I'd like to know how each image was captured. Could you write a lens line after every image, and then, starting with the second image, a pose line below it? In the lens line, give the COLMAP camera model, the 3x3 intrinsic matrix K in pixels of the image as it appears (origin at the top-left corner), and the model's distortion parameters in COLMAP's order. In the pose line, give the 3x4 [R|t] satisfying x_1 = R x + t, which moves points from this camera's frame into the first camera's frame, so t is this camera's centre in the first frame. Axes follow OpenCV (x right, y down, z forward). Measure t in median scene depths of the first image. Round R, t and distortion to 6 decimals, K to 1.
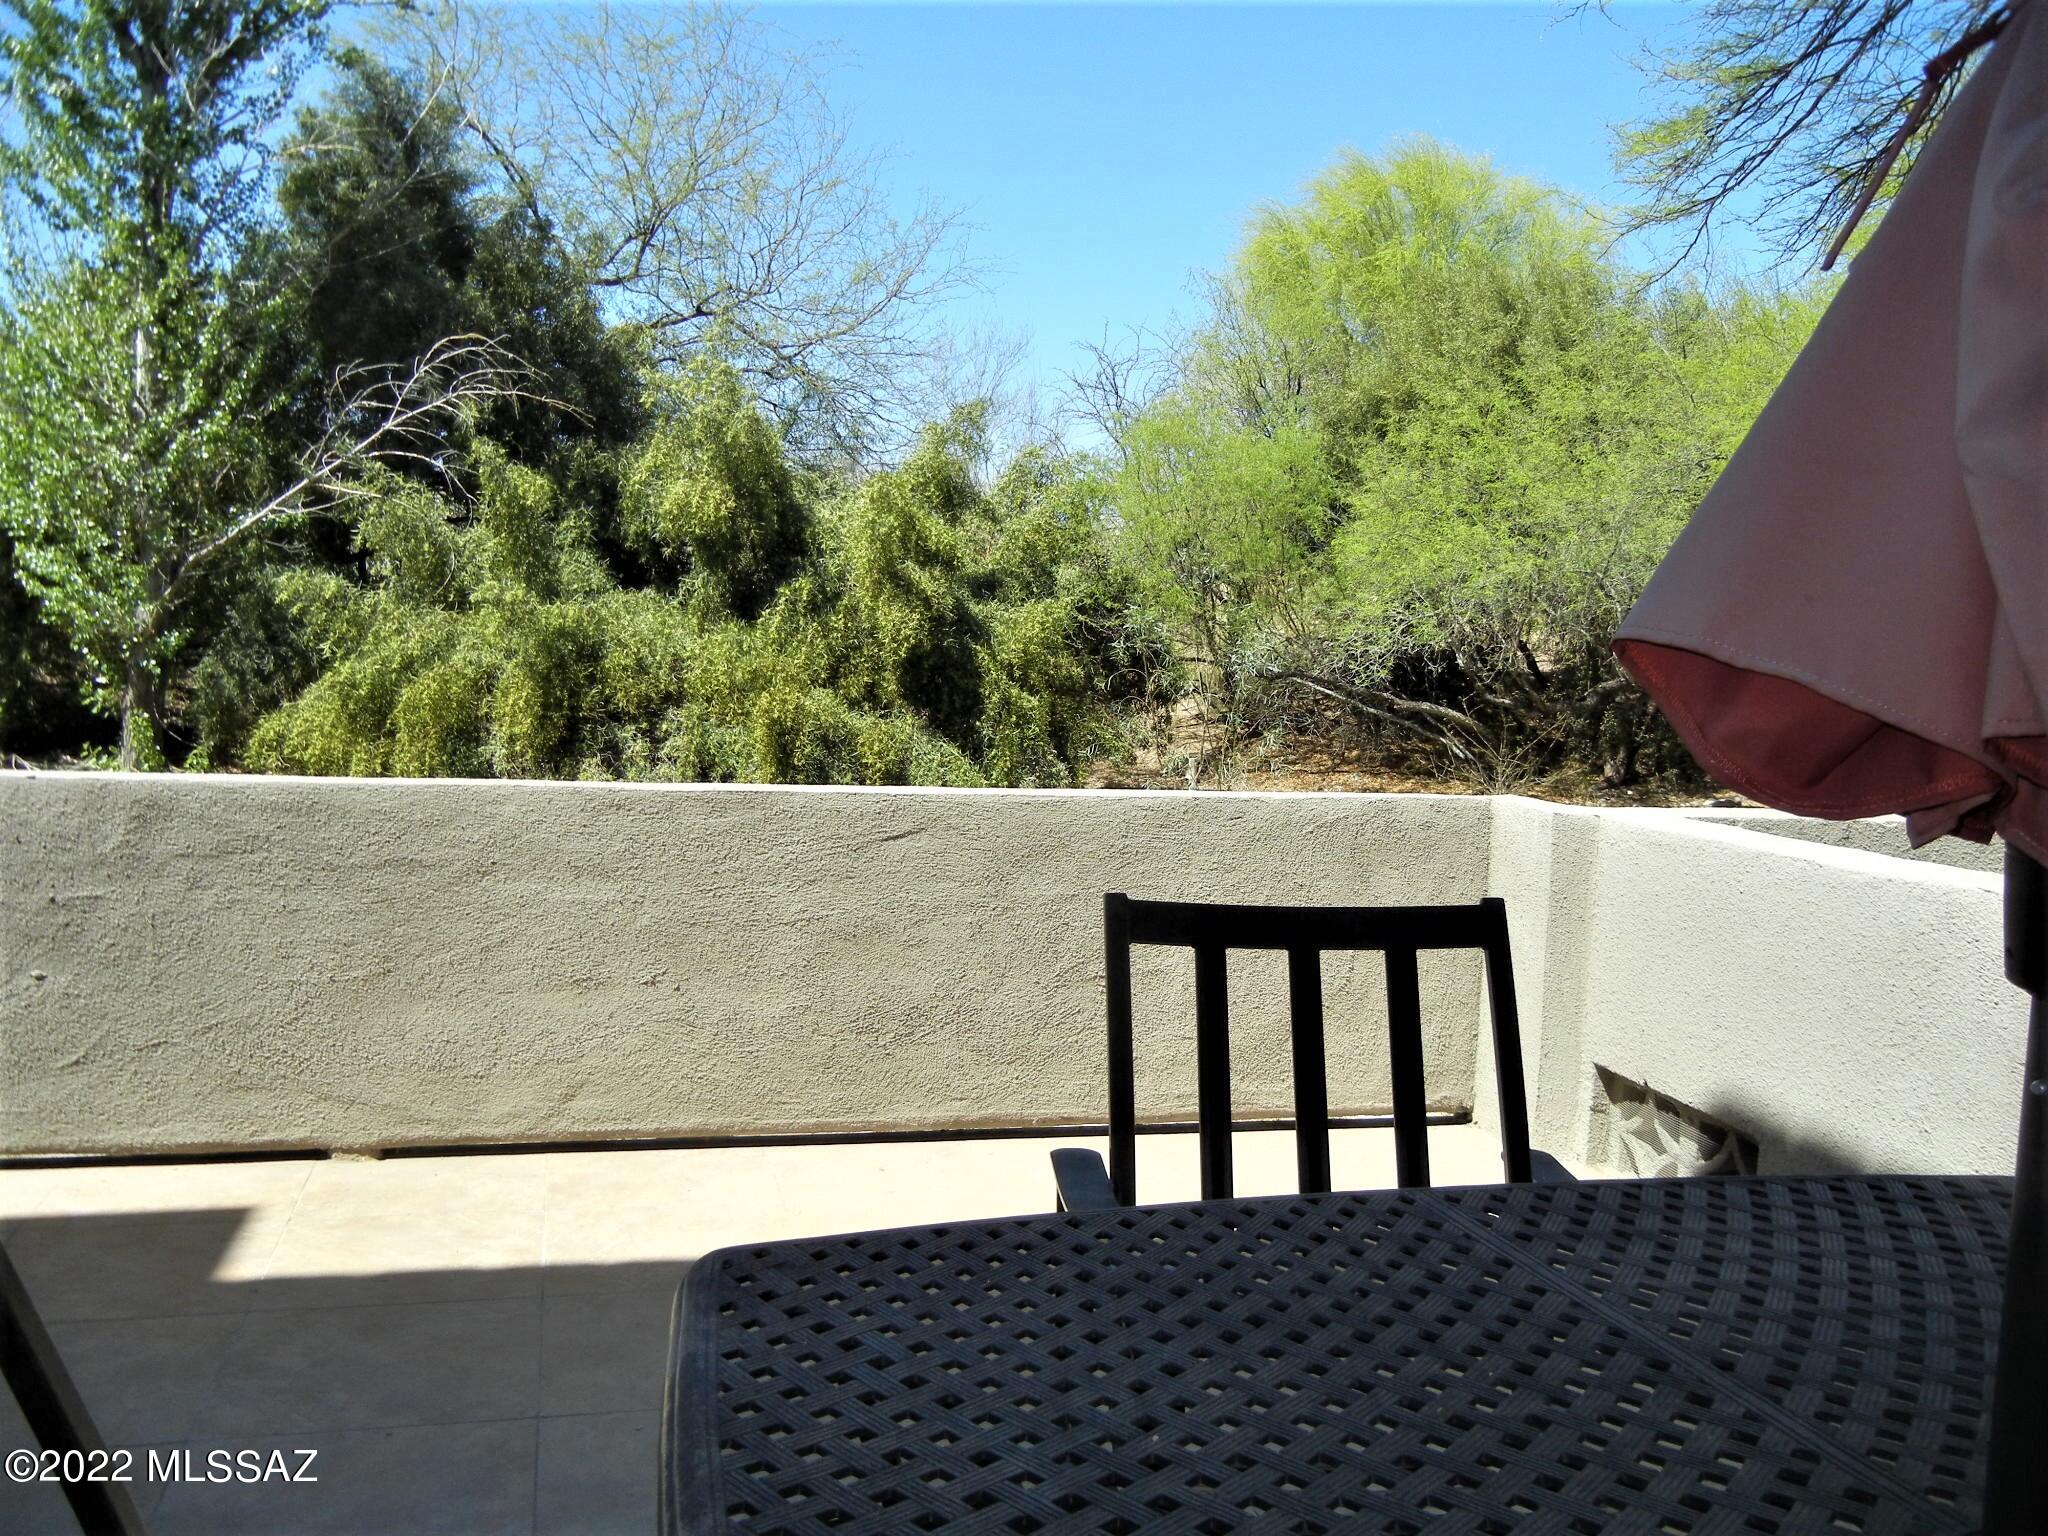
lens RADIAL K [[1777.7, 0, 1024.0], [0, 1777.7, 768.0], [0, 0, 1]] dist [-0.005066, -0.012566]
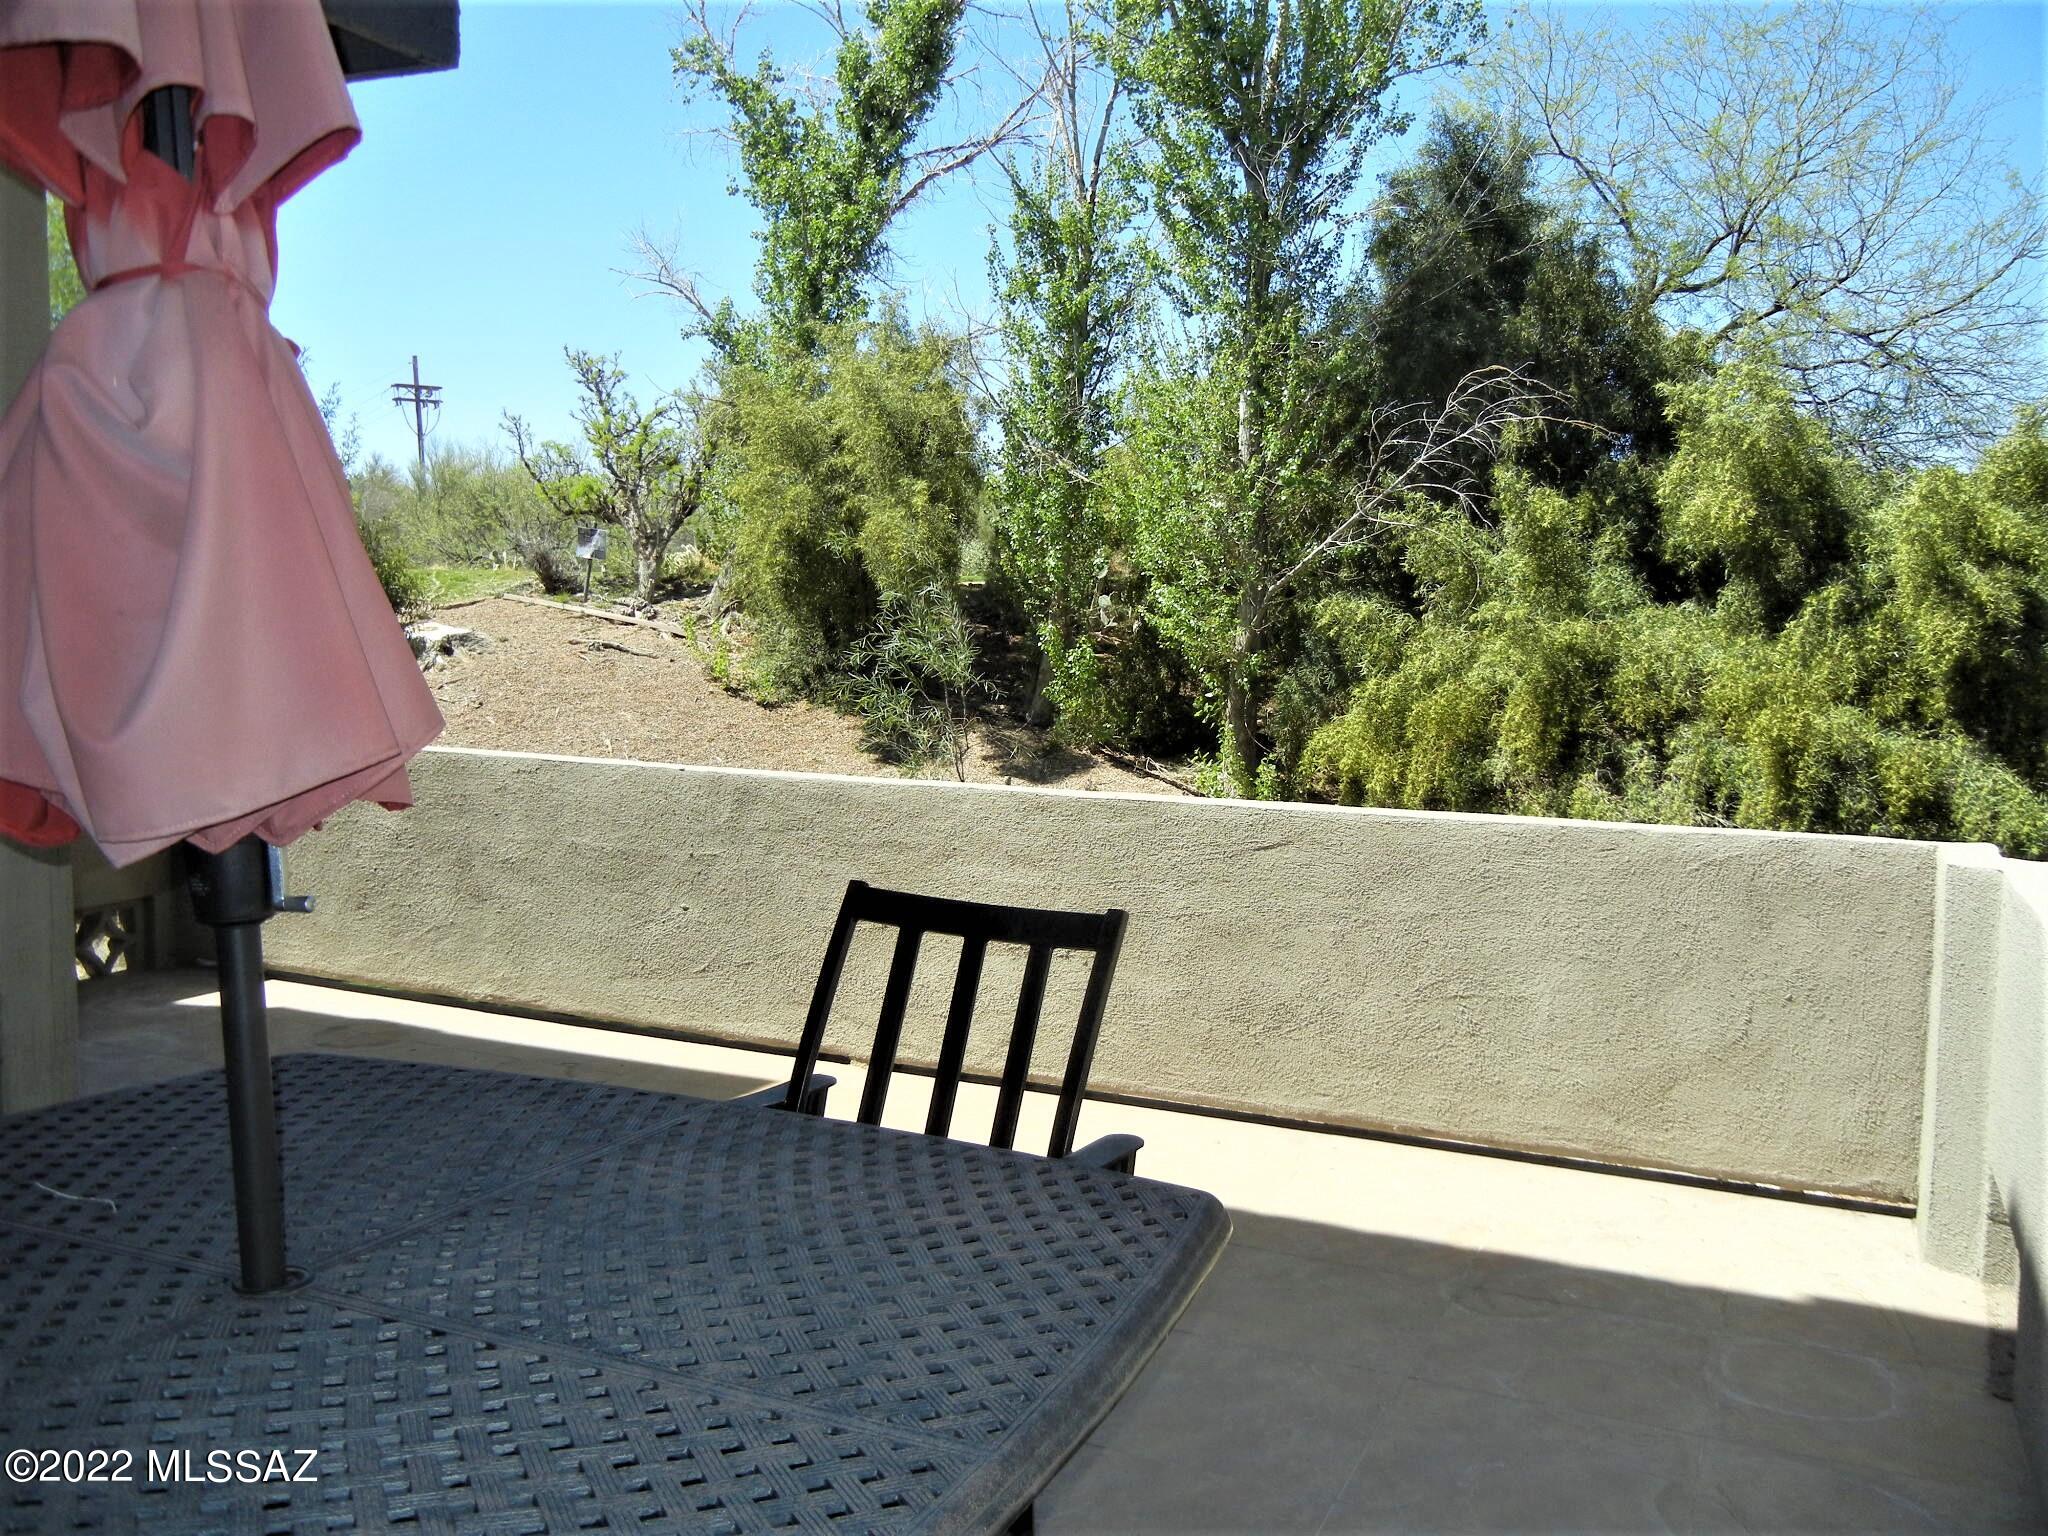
lens RADIAL K [[1794.9, 0, 1024.0], [0, 1794.9, 768.0], [0, 0, 1]] dist [0.001466, 0.005732]
pose [[0.763347, 0.027927, -0.645385, 0.163117], [-0.032218, 0.999468, 0.005142, -0.003528], [0.645185, 0.016868, 0.763840, 0.015354]]
